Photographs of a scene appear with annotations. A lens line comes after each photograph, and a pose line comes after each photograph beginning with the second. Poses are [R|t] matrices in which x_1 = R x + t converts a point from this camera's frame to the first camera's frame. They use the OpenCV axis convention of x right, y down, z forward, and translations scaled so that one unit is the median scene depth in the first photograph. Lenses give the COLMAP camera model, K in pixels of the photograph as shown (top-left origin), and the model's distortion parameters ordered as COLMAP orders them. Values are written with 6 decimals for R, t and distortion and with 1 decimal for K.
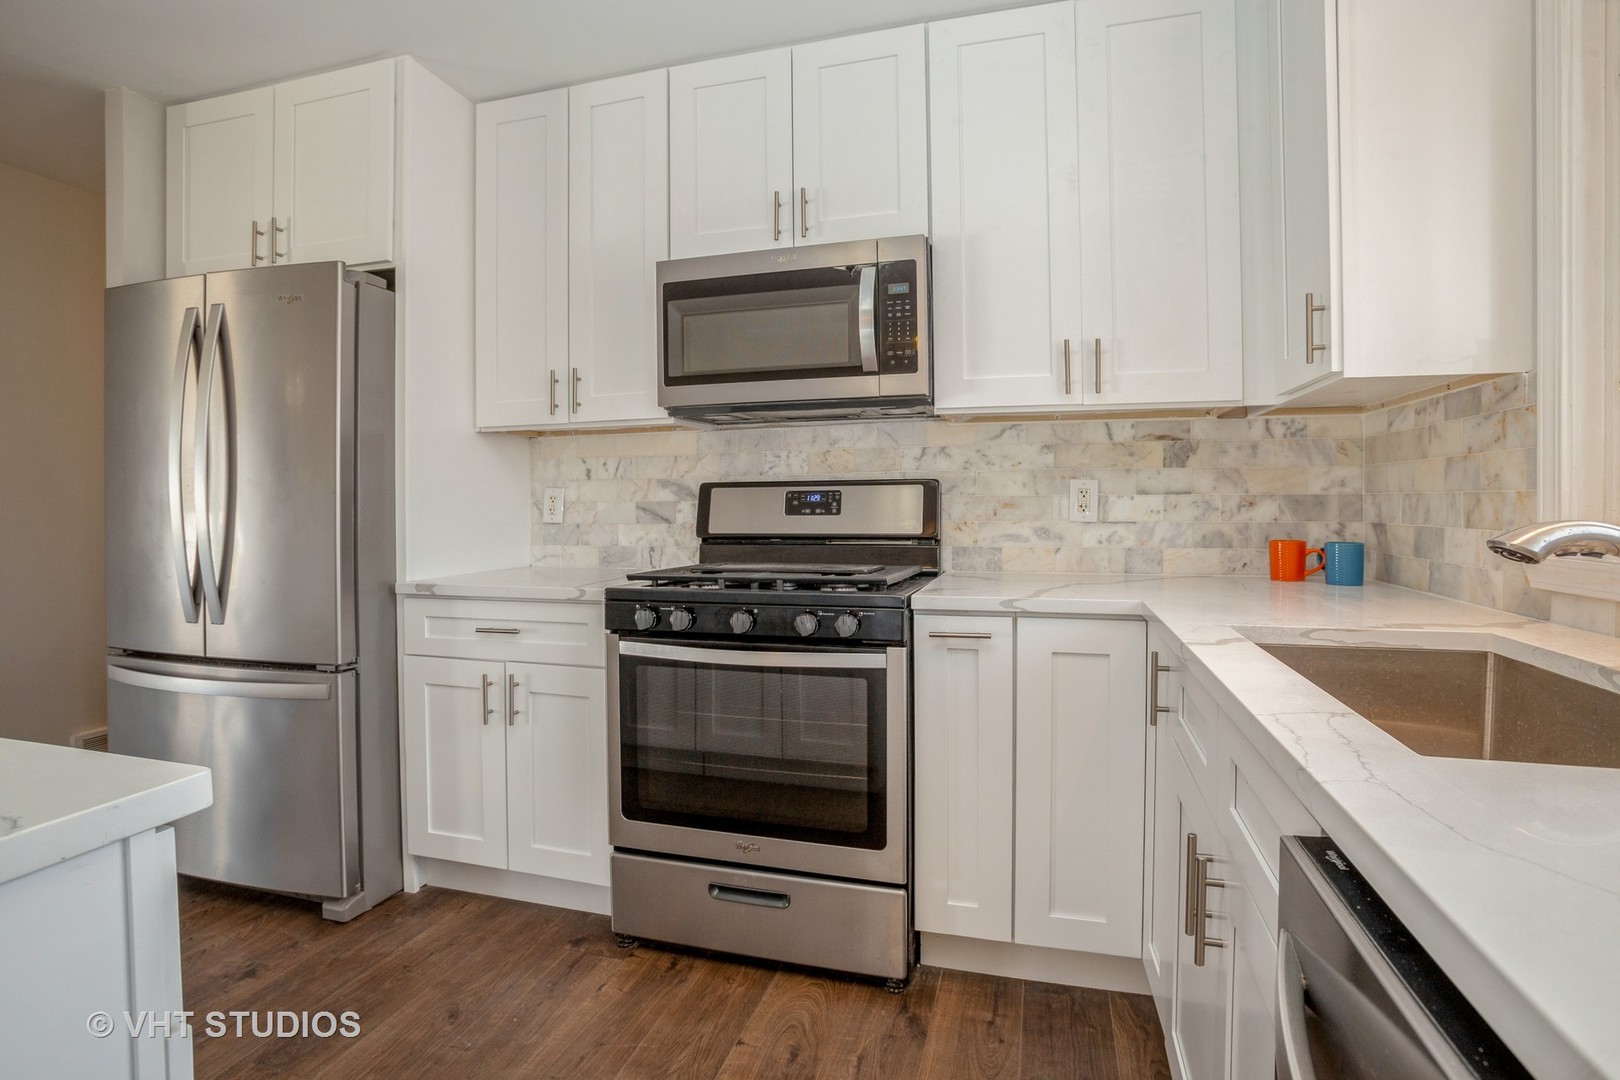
lens RADIAL K [[802.0, 0, 809.9], [0, 802.0, 511.4], [0, 0, 1]] dist [-0.001601, 0.000084]
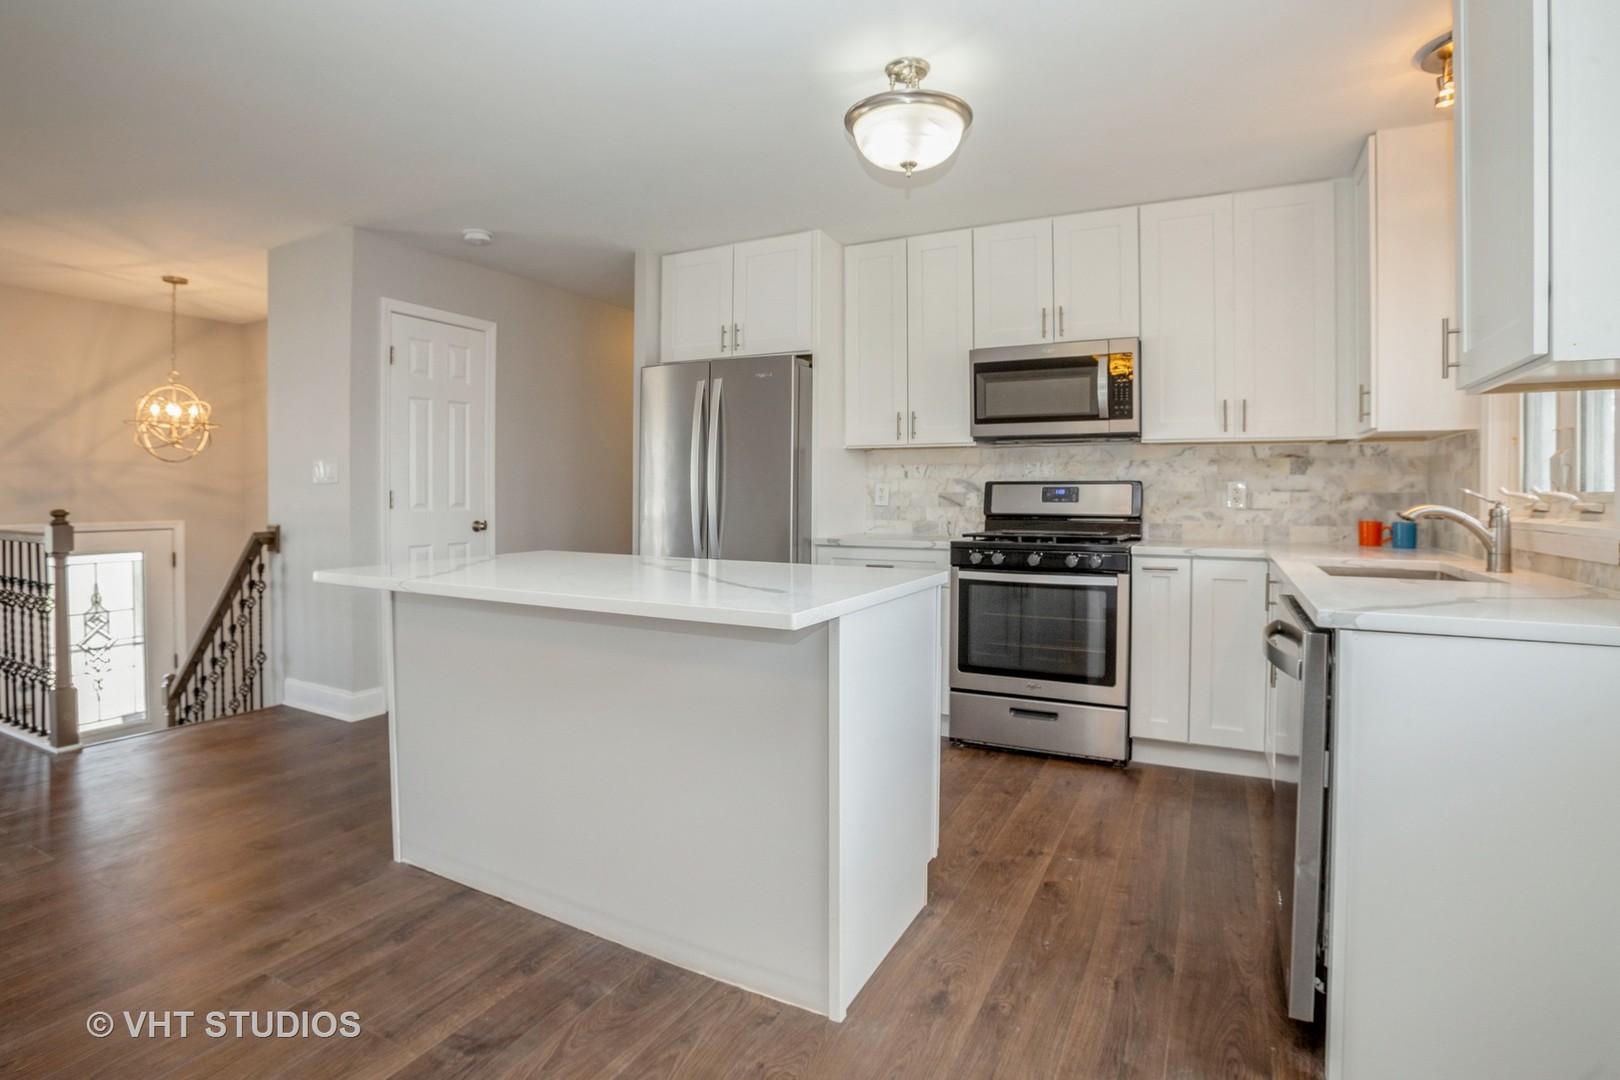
lens RADIAL K [[786.6, 0, 858.9], [0, 786.6, 500.6], [0, 0, 1]] dist [0.000141, 0.000411]
pose [[0.989855, 0.011991, -0.141573, -0.183464], [-0.012311, 0.999923, -0.001381, 0.009068], [0.141545, 0.003110, 0.989927, -0.665429]]
